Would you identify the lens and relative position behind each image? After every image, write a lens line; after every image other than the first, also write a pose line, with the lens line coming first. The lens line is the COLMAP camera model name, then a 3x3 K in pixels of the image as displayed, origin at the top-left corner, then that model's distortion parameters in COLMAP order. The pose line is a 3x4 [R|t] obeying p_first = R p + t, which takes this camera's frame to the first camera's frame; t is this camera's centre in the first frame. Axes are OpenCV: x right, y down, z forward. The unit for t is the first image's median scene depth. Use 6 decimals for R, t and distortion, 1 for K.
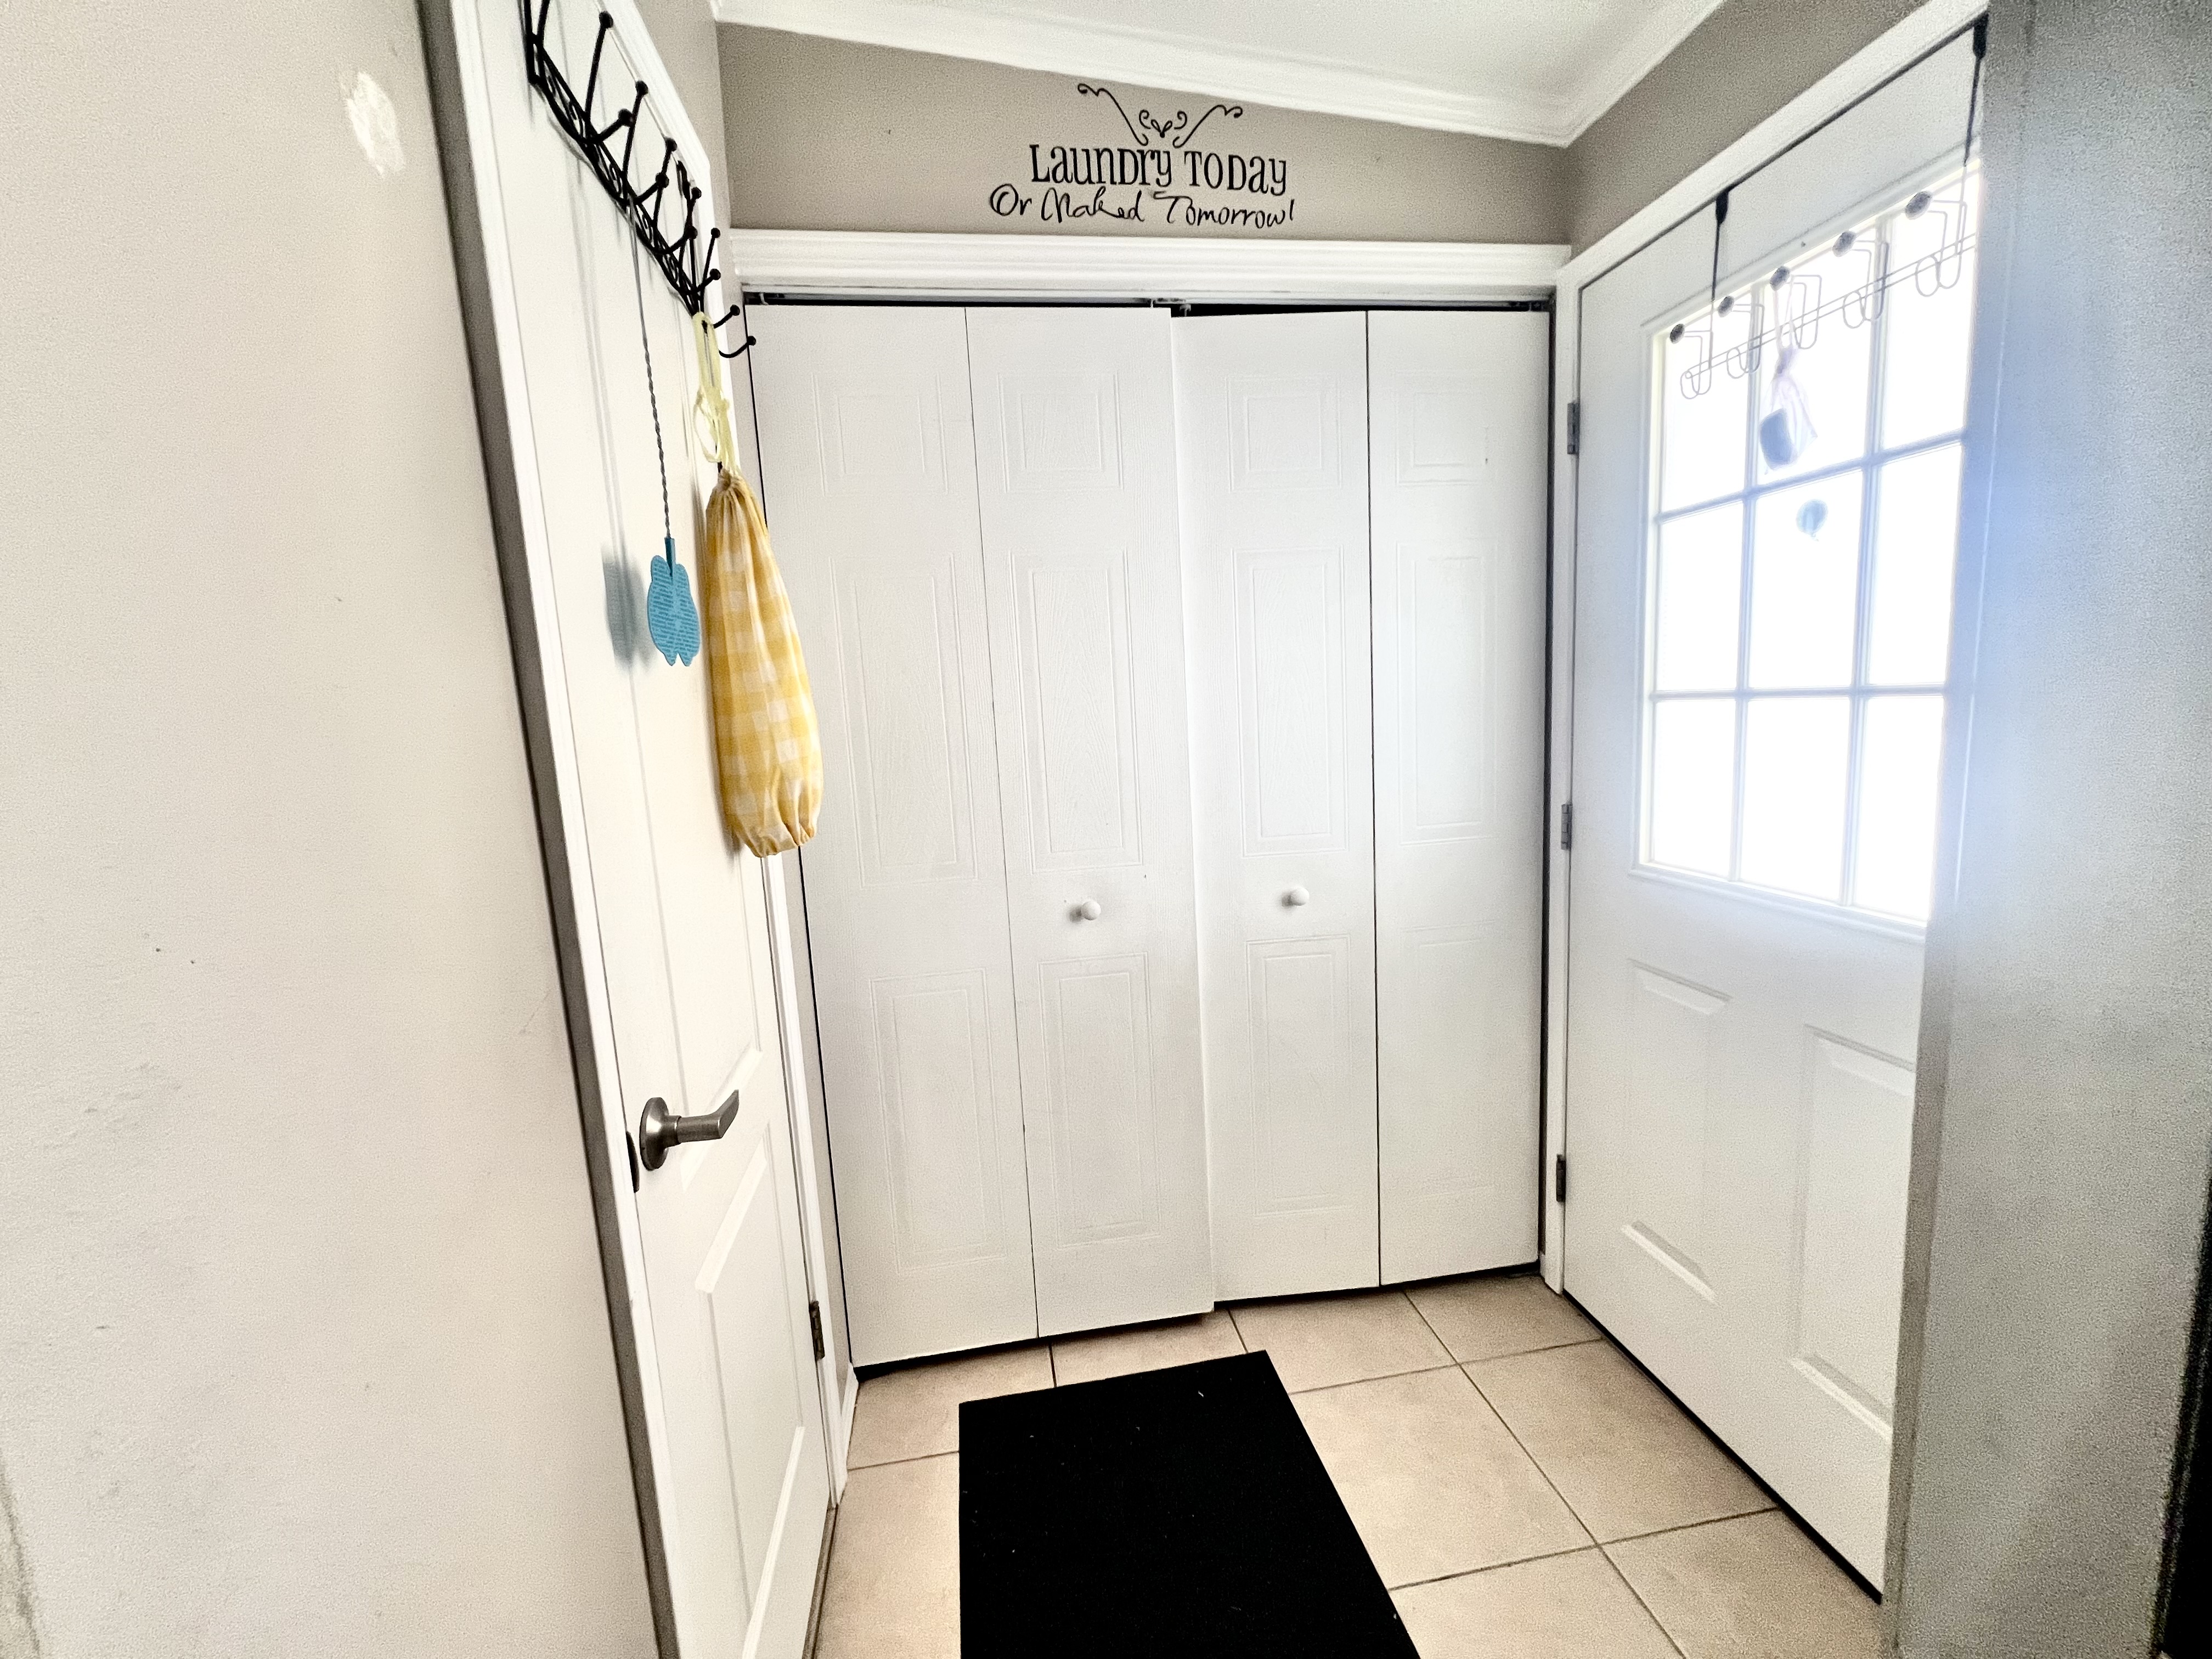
lens RADIAL K [[893.6, 0, 1106.2], [0, 893.6, 828.9], [0, 0, 1]] dist [0.000855, -0.000395]
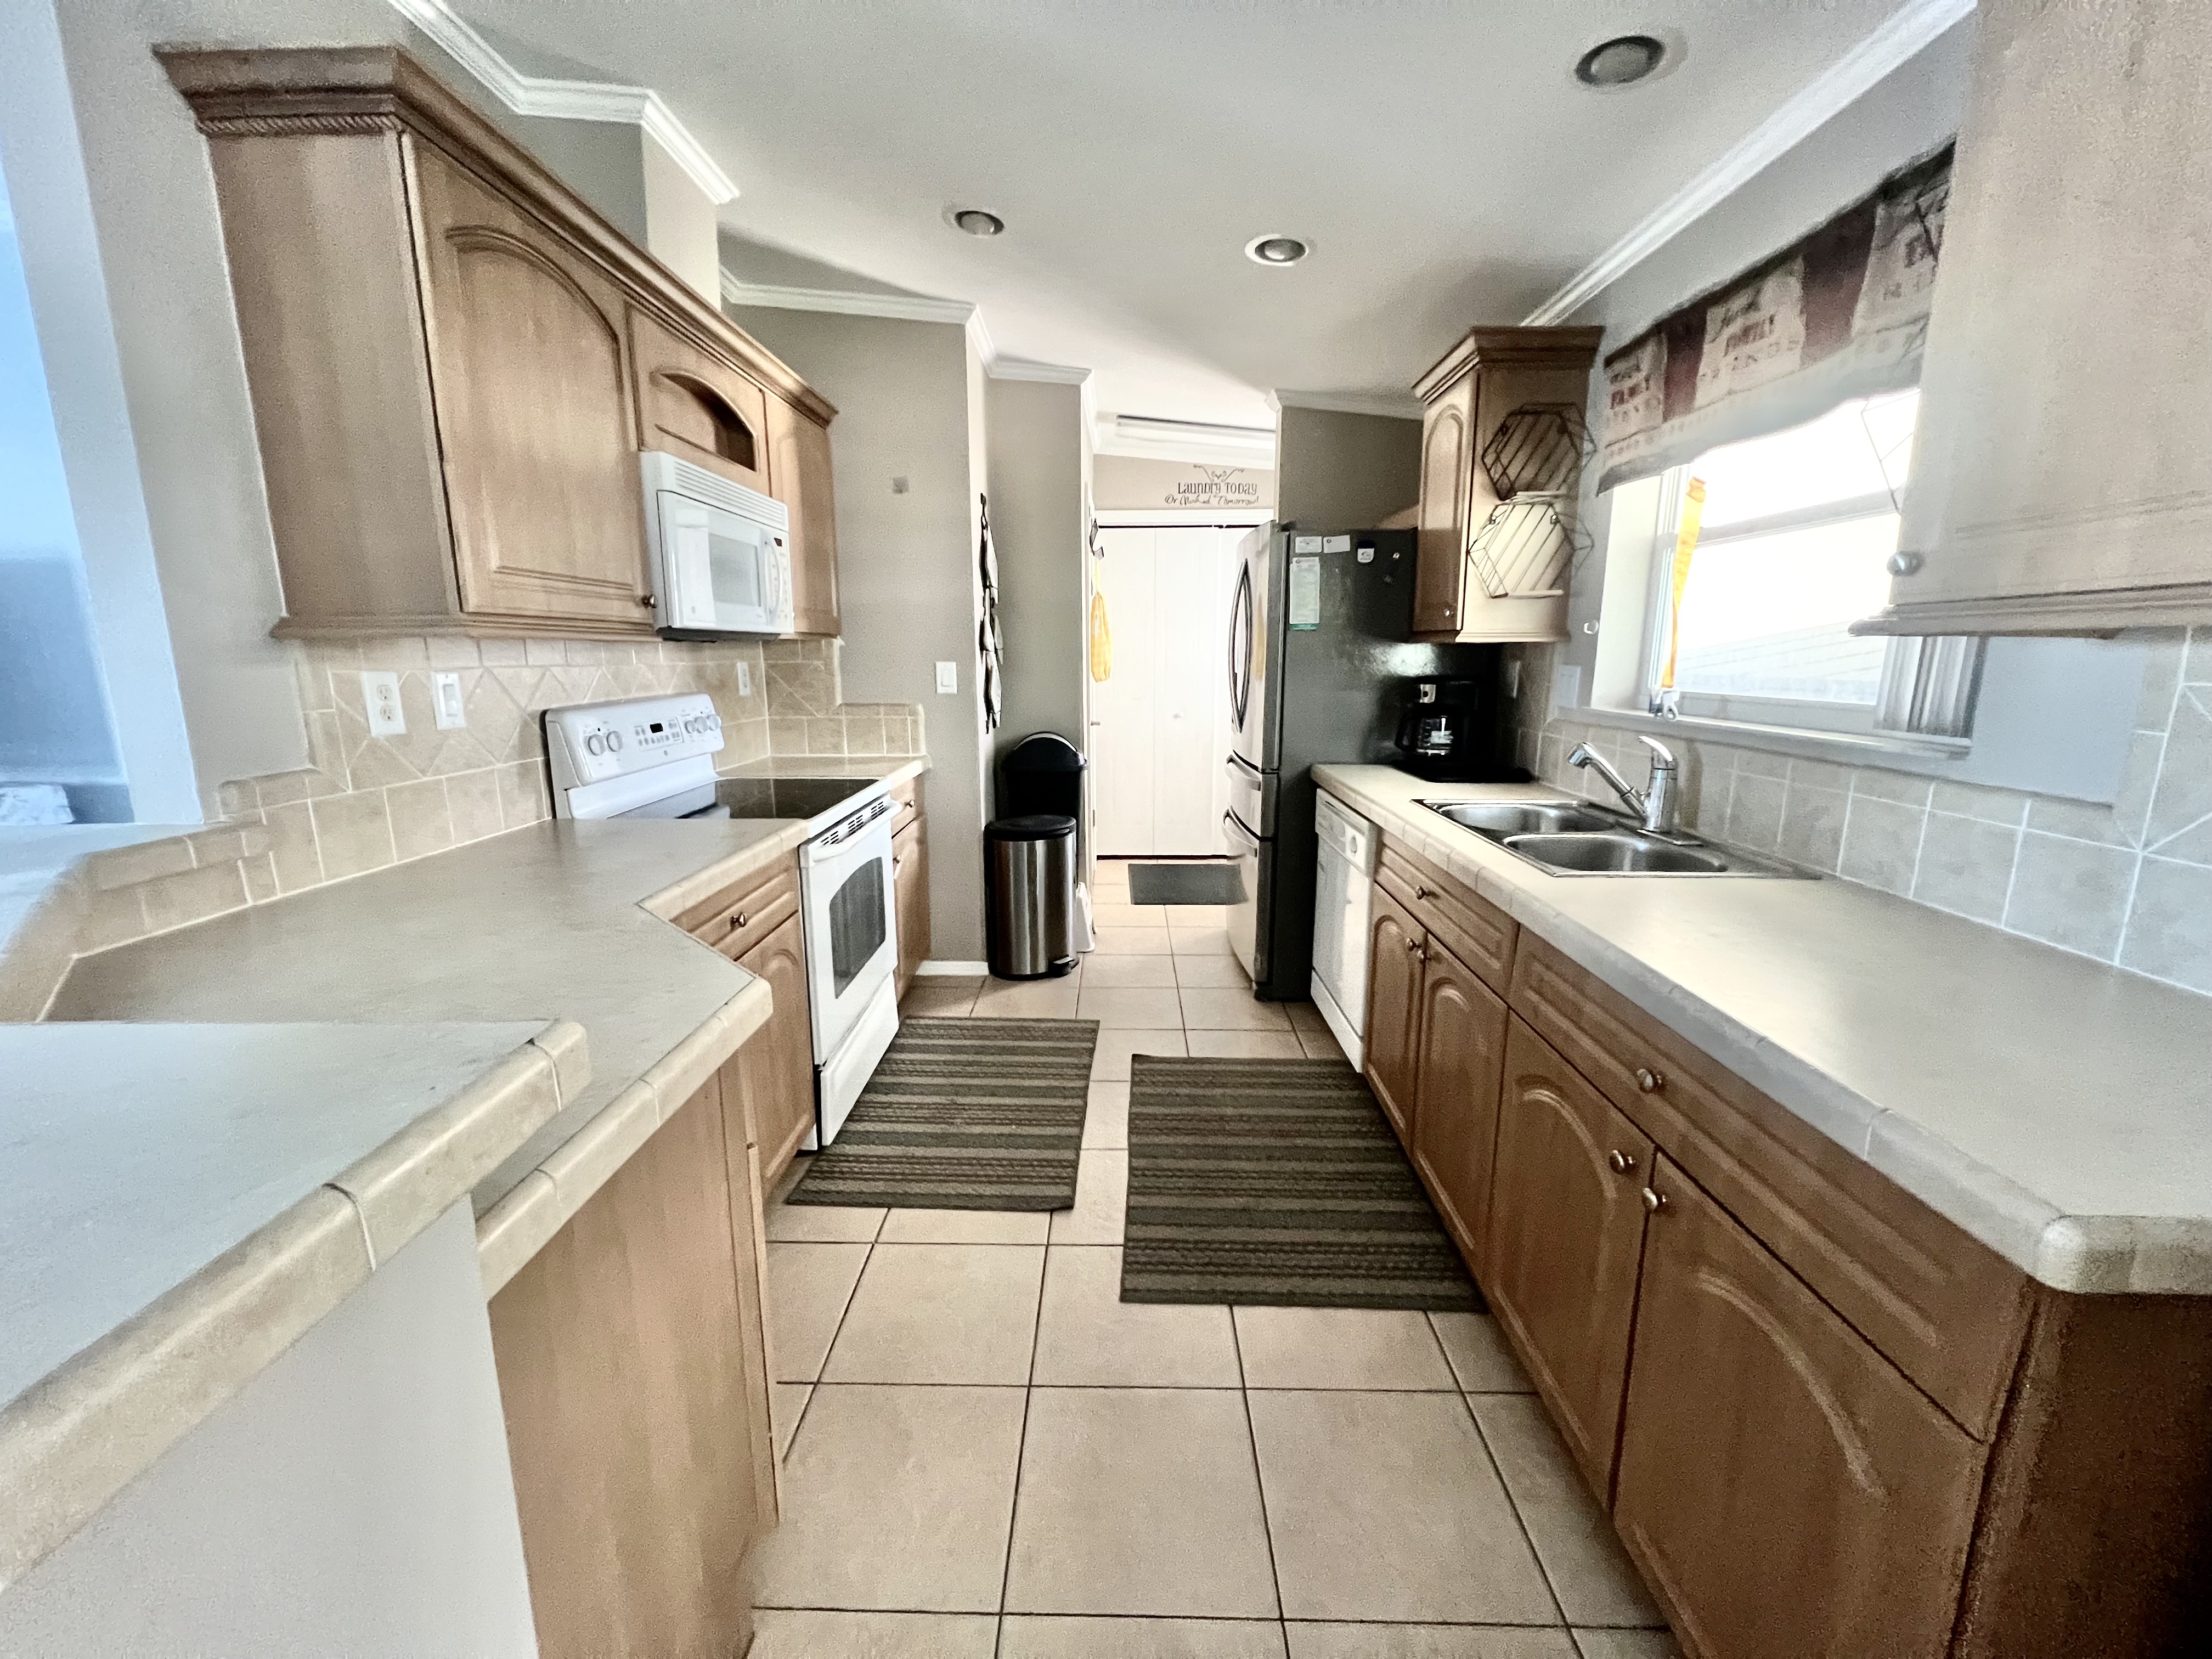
lens RADIAL K [[893.6, 0, 1101.9], [0, 893.6, 817.9], [0, 0, 1]] dist [0.000855, -0.000395]
pose [[0.980903, 0.084235, -0.175310, 0.326879], [-0.074395, 0.995301, 0.061972, 0.309239], [0.179706, -0.047747, 0.982561, -2.406983]]
